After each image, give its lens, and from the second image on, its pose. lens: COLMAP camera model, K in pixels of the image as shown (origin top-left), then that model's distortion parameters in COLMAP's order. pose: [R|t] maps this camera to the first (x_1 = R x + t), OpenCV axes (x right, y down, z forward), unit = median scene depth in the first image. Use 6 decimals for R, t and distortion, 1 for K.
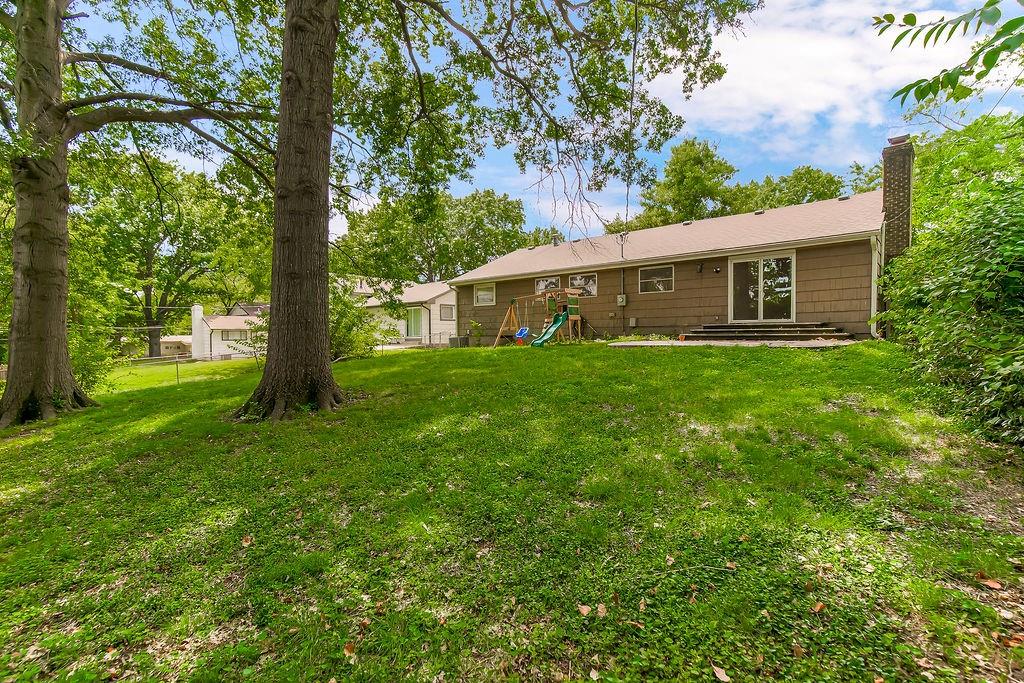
lens RADIAL K [[473.3, 0, 512.0], [0, 473.3, 345.0], [0, 0, 1]] dist [-0.008711, 0.003594]
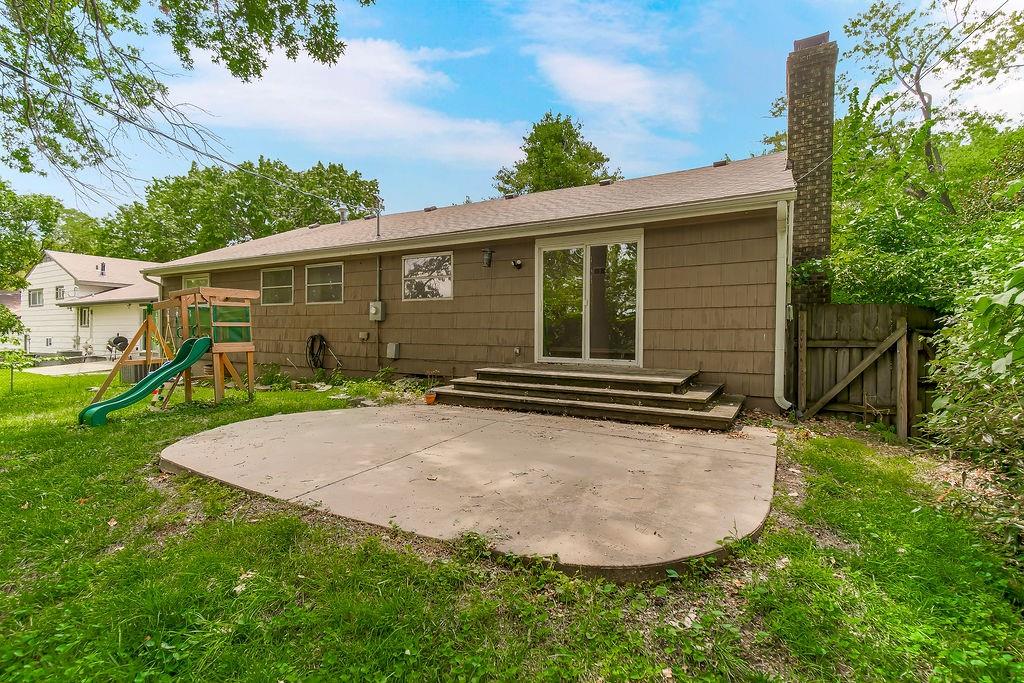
lens RADIAL K [[473.3, 0, 514.5], [0, 473.3, 336.9], [0, 0, 1]] dist [-0.008711, 0.003594]
pose [[0.975612, 0.010368, 0.219257, 0.284136], [-0.008042, 0.999902, -0.011499, -0.061207], [-0.219355, 0.009455, 0.975599, 0.424846]]
